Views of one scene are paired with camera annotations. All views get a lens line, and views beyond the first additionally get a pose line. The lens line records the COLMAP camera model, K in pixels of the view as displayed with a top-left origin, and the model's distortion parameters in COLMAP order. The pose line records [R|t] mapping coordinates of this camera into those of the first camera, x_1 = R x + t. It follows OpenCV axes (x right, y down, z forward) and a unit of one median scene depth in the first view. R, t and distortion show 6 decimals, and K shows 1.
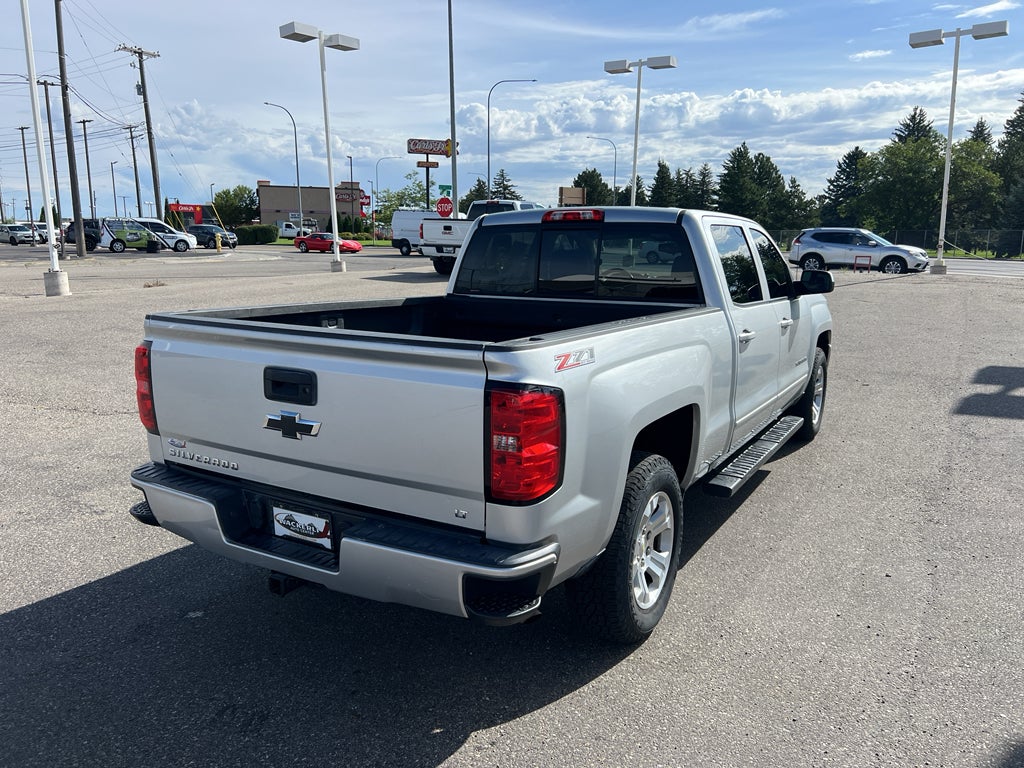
lens RADIAL K [[779.1, 0, 515.7], [0, 779.1, 381.4], [0, 0, 1]] dist [0.015475, -0.012103]
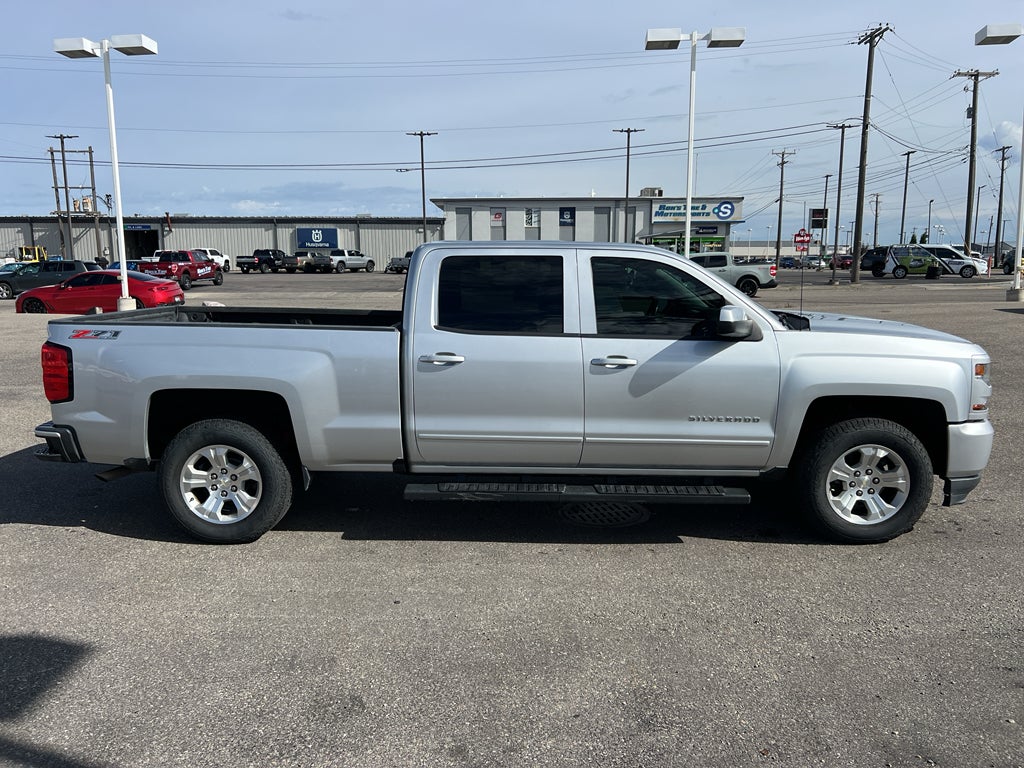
lens RADIAL K [[779.1, 0, 515.7], [0, 779.1, 381.4], [0, 0, 1]] dist [0.015475, -0.012103]
pose [[0.498879, 0.120523, -0.858250, 0.135353], [-0.147984, 0.987586, 0.052666, -0.010426], [0.853944, 0.100734, 0.510522, 0.058131]]
